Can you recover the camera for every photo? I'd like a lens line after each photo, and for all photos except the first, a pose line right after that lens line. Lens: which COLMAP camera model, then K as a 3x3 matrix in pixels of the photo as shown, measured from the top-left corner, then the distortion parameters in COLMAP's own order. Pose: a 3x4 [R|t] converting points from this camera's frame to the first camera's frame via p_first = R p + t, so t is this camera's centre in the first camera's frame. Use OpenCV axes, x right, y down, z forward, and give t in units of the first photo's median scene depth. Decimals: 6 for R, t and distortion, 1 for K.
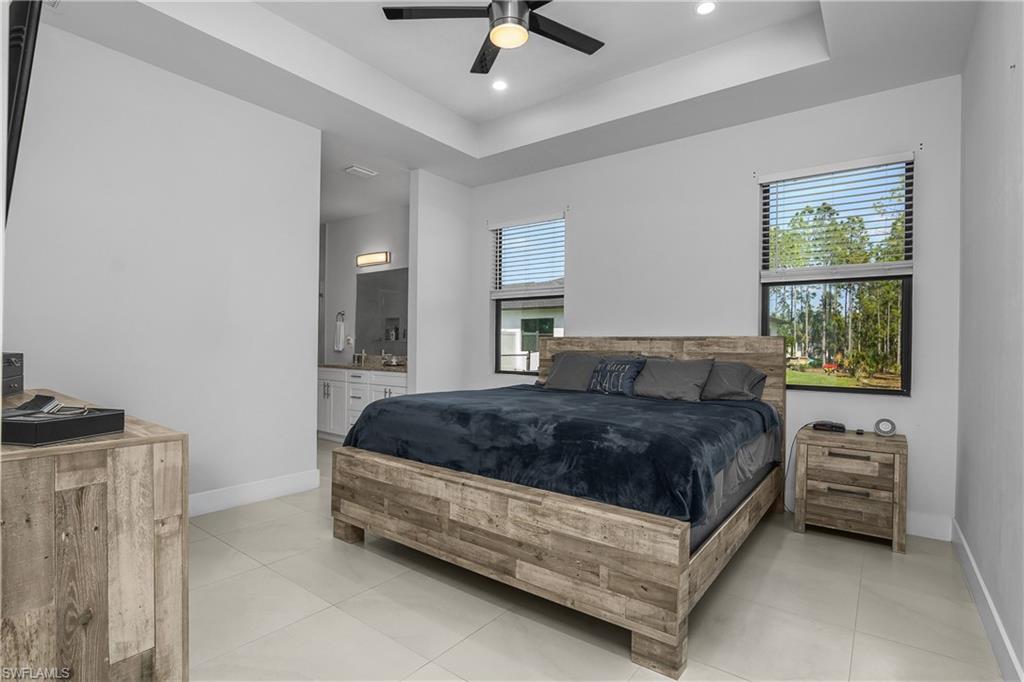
lens RADIAL K [[502.4, 0, 510.2], [0, 502.4, 342.7], [0, 0, 1]] dist [-0.015536, -0.001177]
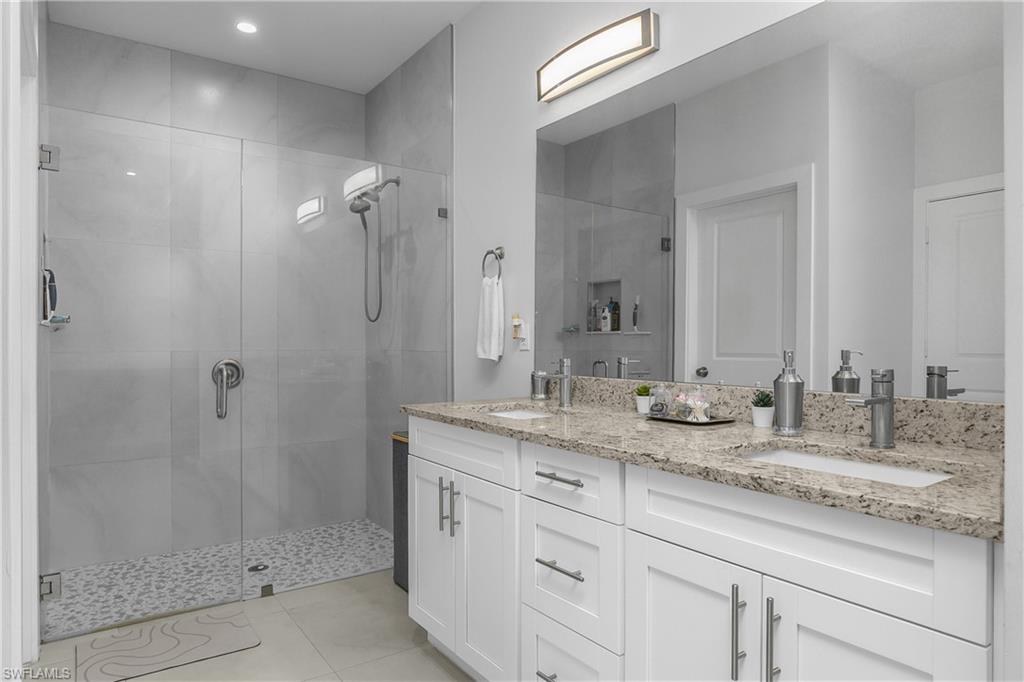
lens RADIAL K [[616.7, 0, 511.2], [0, 616.7, 338.7], [0, 0, 1]] dist [-0.004289, -0.000341]
pose [[0.956046, -0.012724, -0.292941, -0.208243], [0.012656, 0.999918, -0.002130, 0.002301], [0.292944, -0.001671, 0.956128, 0.614838]]
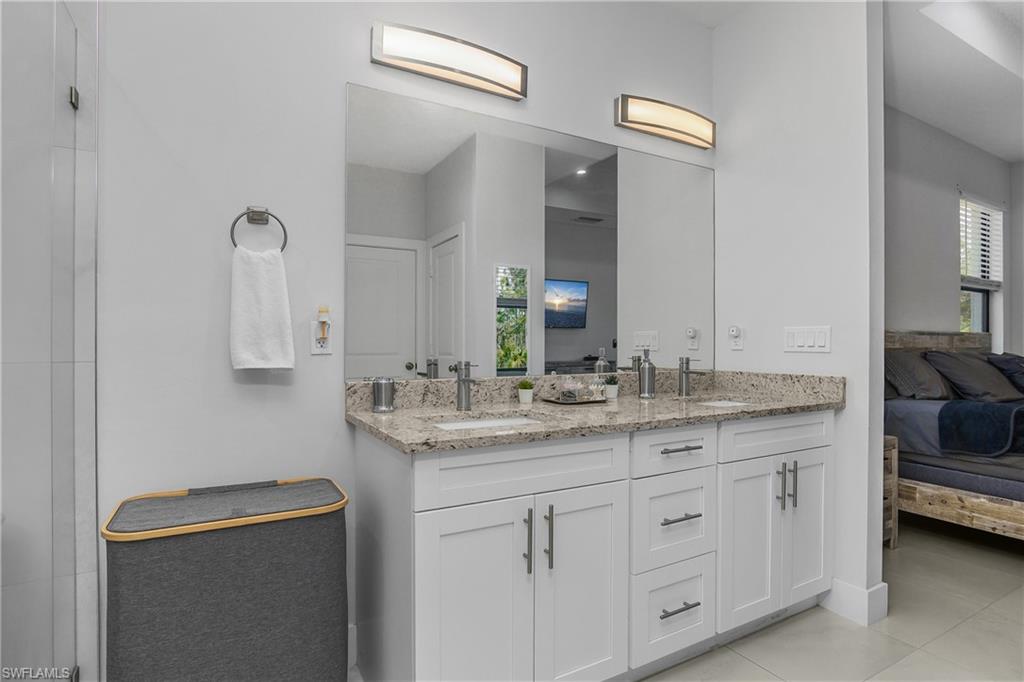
lens RADIAL K [[502.4, 0, 515.6], [0, 502.4, 342.4], [0, 0, 1]] dist [-0.015536, -0.001177]
pose [[0.404695, -0.008889, 0.914408, -0.529786], [-0.002456, 0.999939, 0.010808, 0.000019], [-0.914448, -0.006620, 0.404648, 0.827260]]
